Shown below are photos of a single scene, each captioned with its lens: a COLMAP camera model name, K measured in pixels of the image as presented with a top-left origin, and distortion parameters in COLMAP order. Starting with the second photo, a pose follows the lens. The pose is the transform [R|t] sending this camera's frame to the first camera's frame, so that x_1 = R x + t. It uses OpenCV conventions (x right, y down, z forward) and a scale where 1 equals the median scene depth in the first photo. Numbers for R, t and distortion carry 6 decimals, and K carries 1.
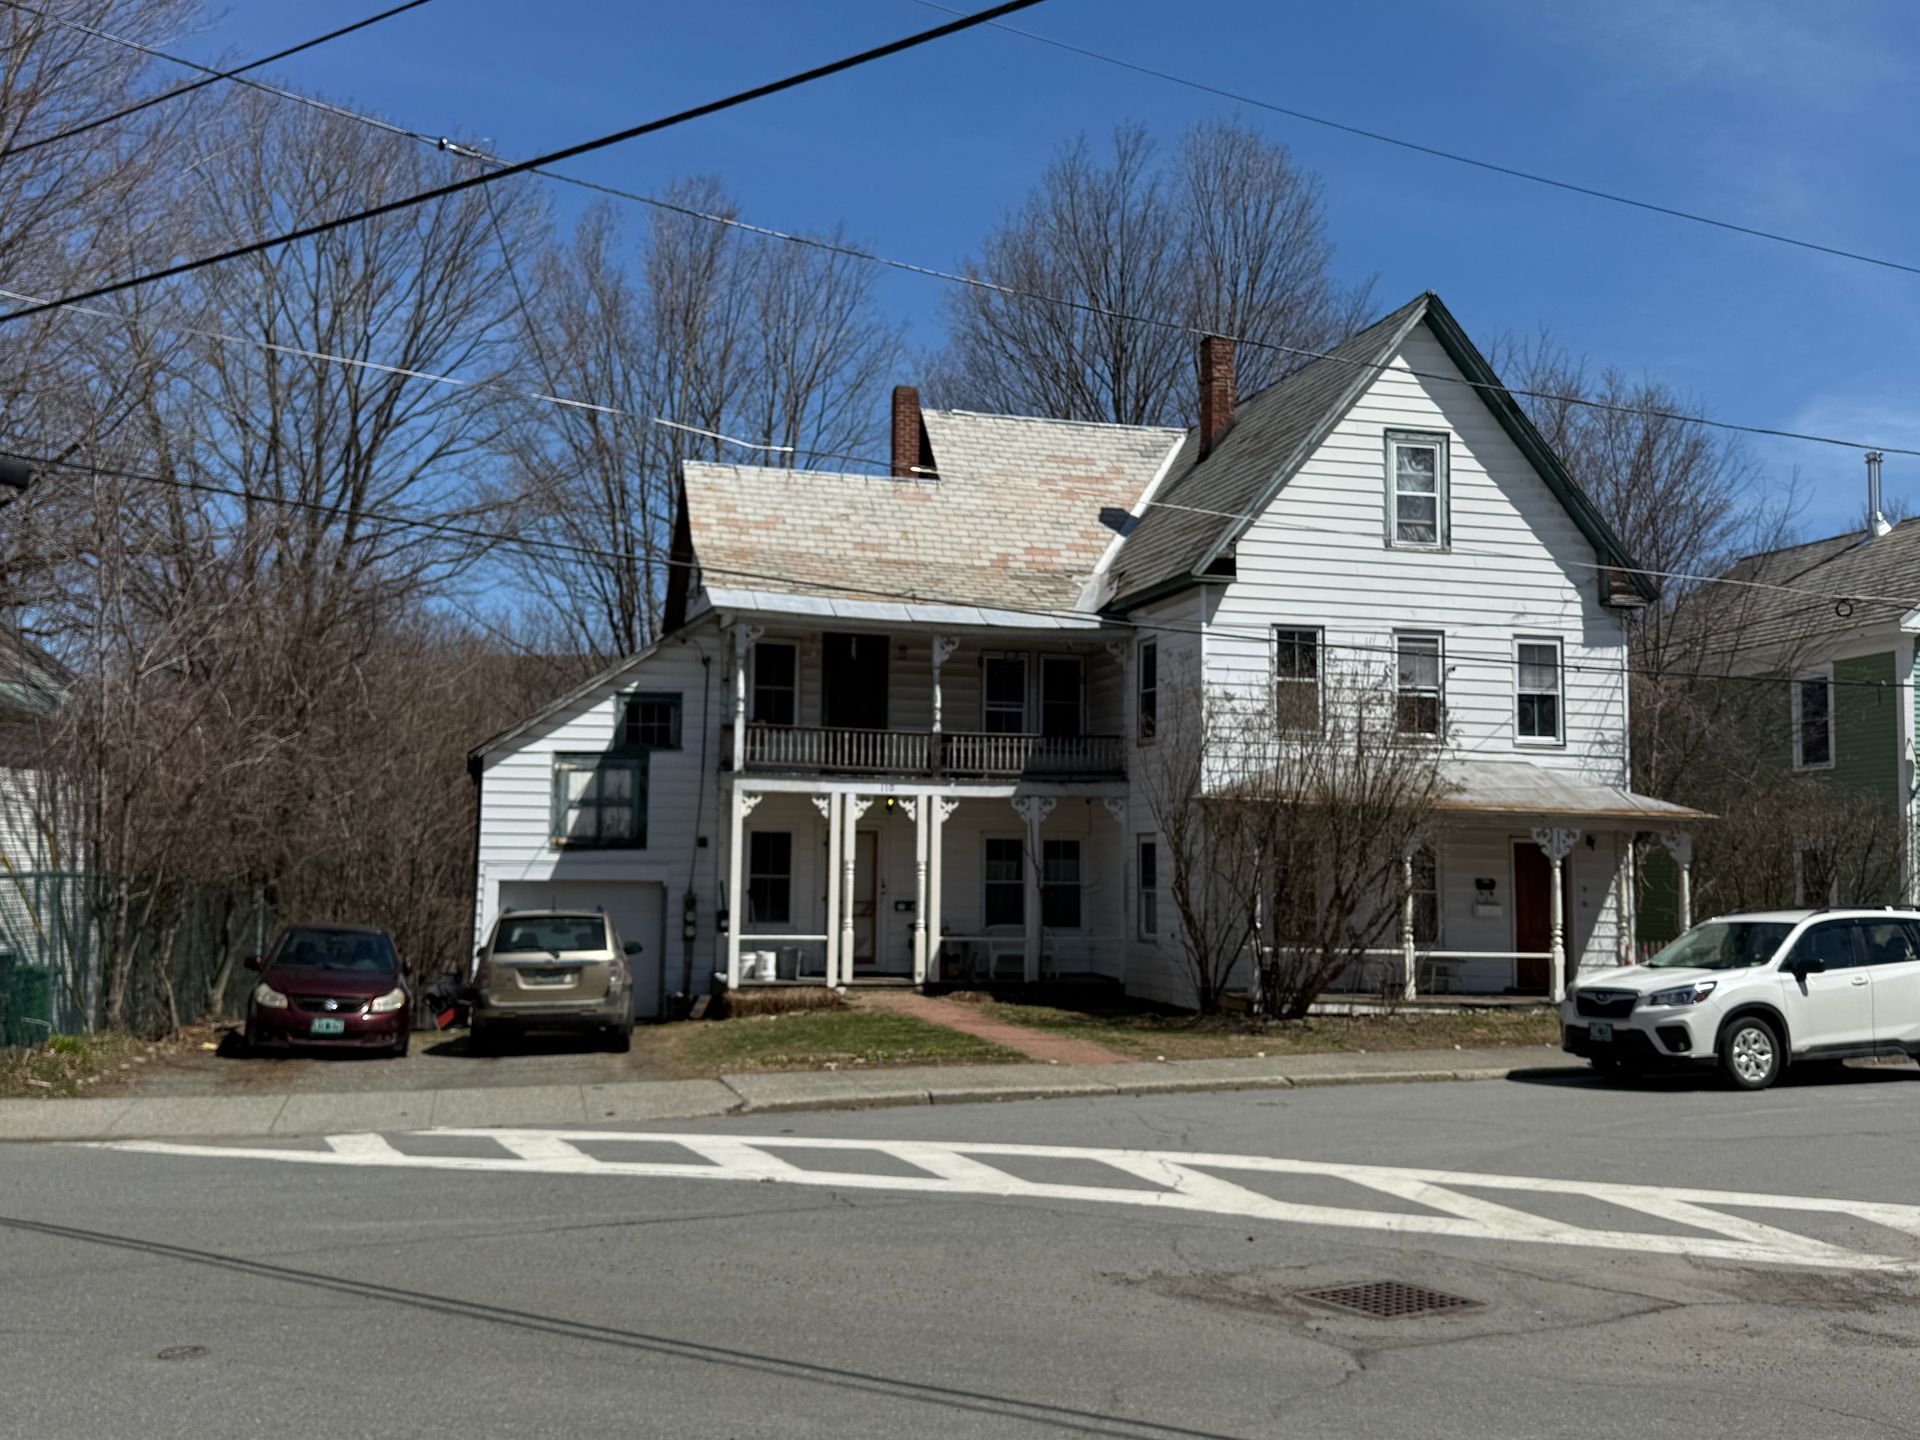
lens RADIAL K [[1897.3, 0, 985.5], [0, 1897.3, 717.0], [0, 0, 1]] dist [0.156508, -0.292856]
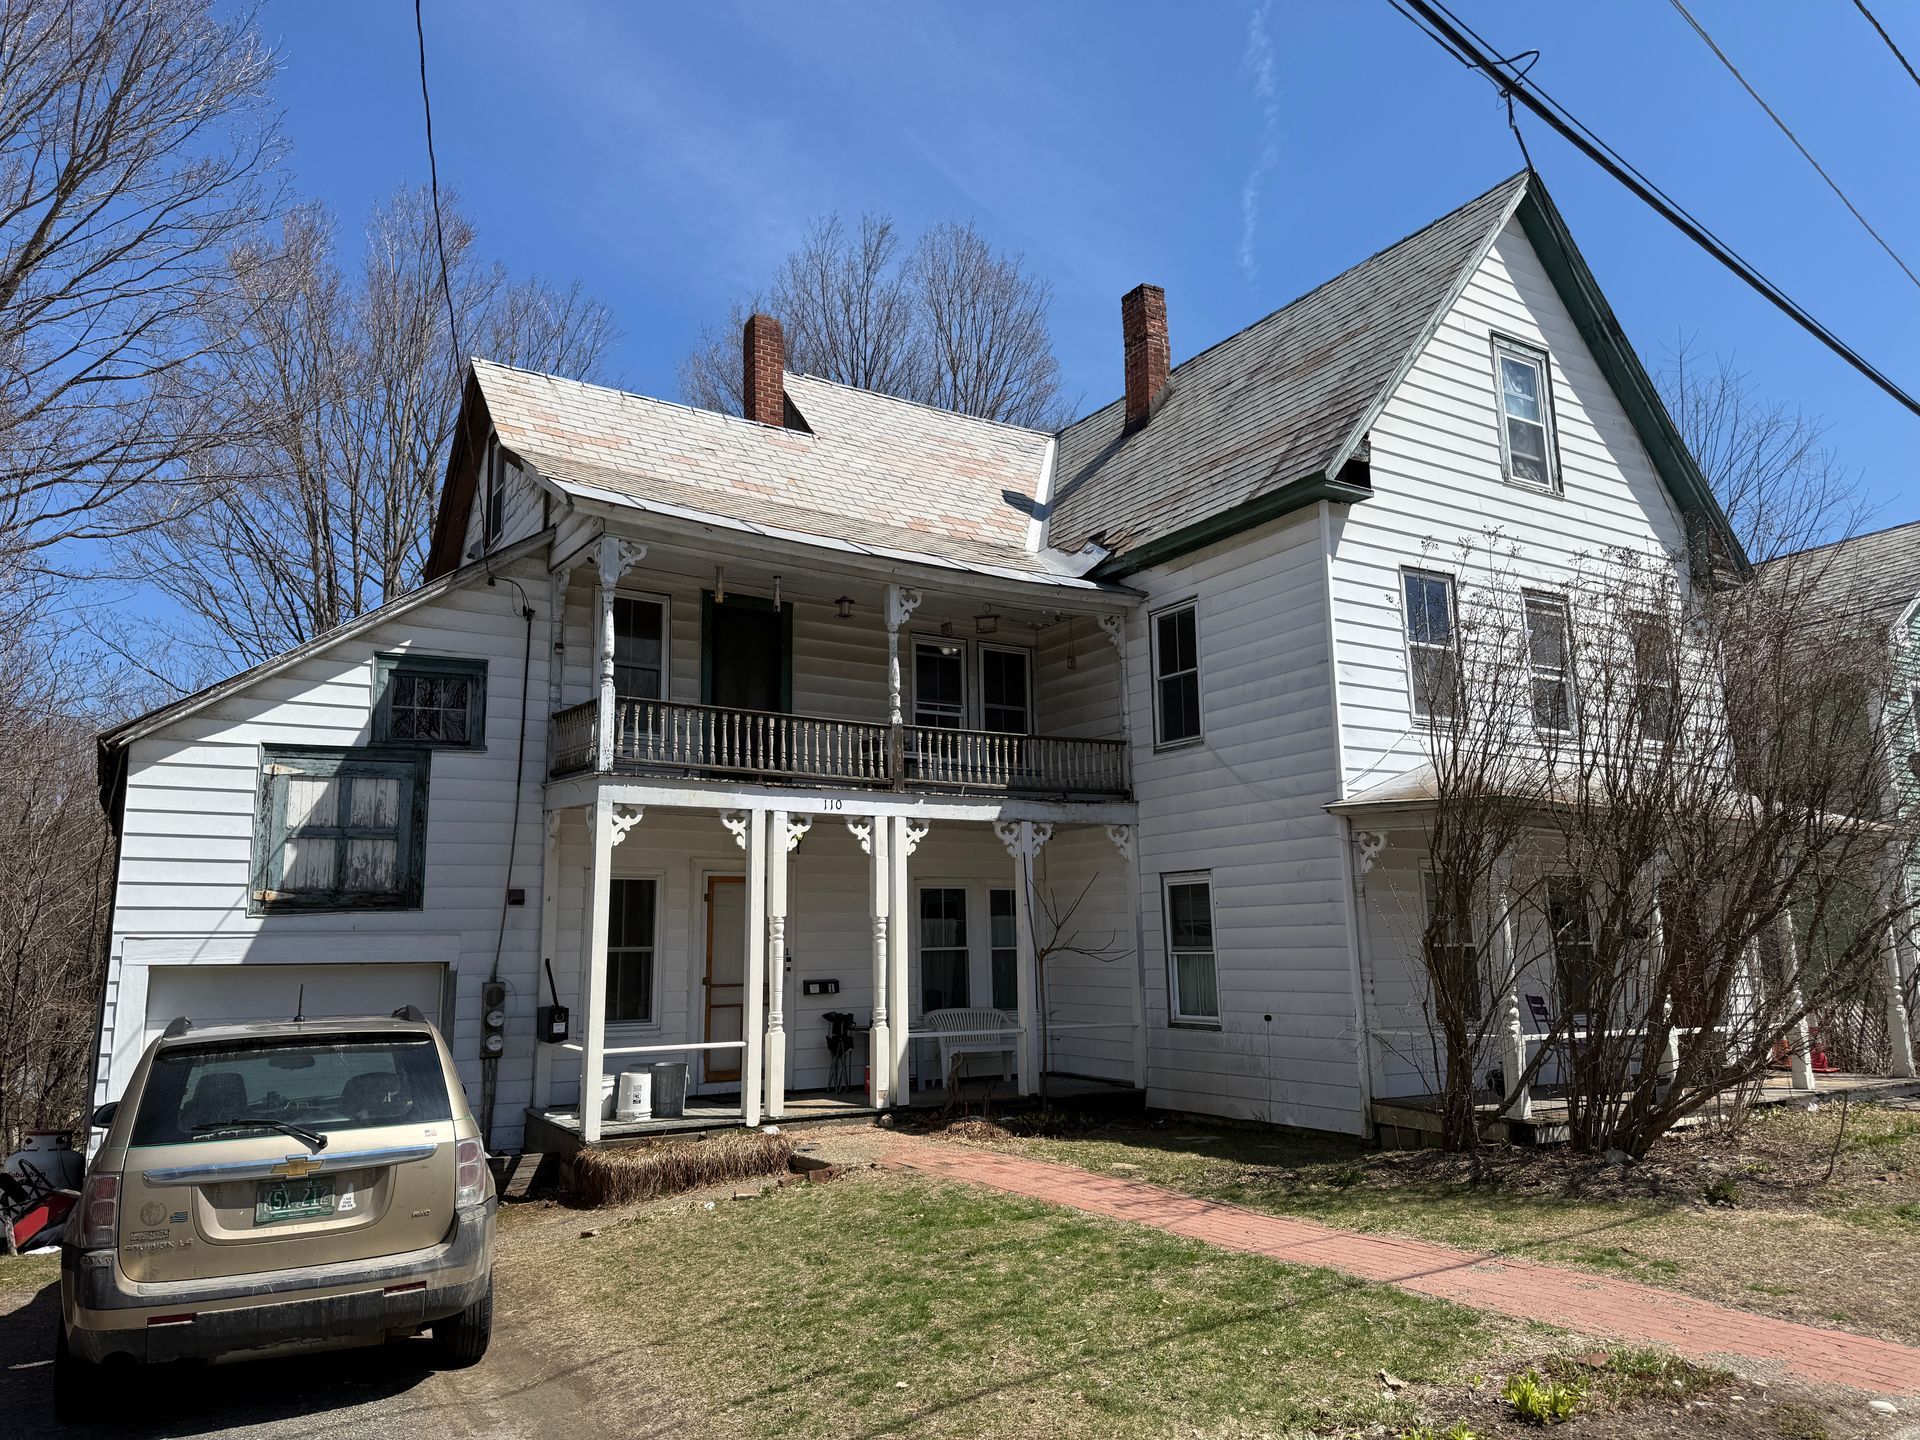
lens RADIAL K [[1340.7, 0, 968.1], [0, 1340.7, 724.5], [0, 0, 1]] dist [0.134867, -0.245836]
pose [[0.957982, 0.020707, 0.286080, -0.140436], [0.005525, 0.995874, -0.090583, 0.052469], [-0.286775, 0.088358, 0.953915, 0.545123]]
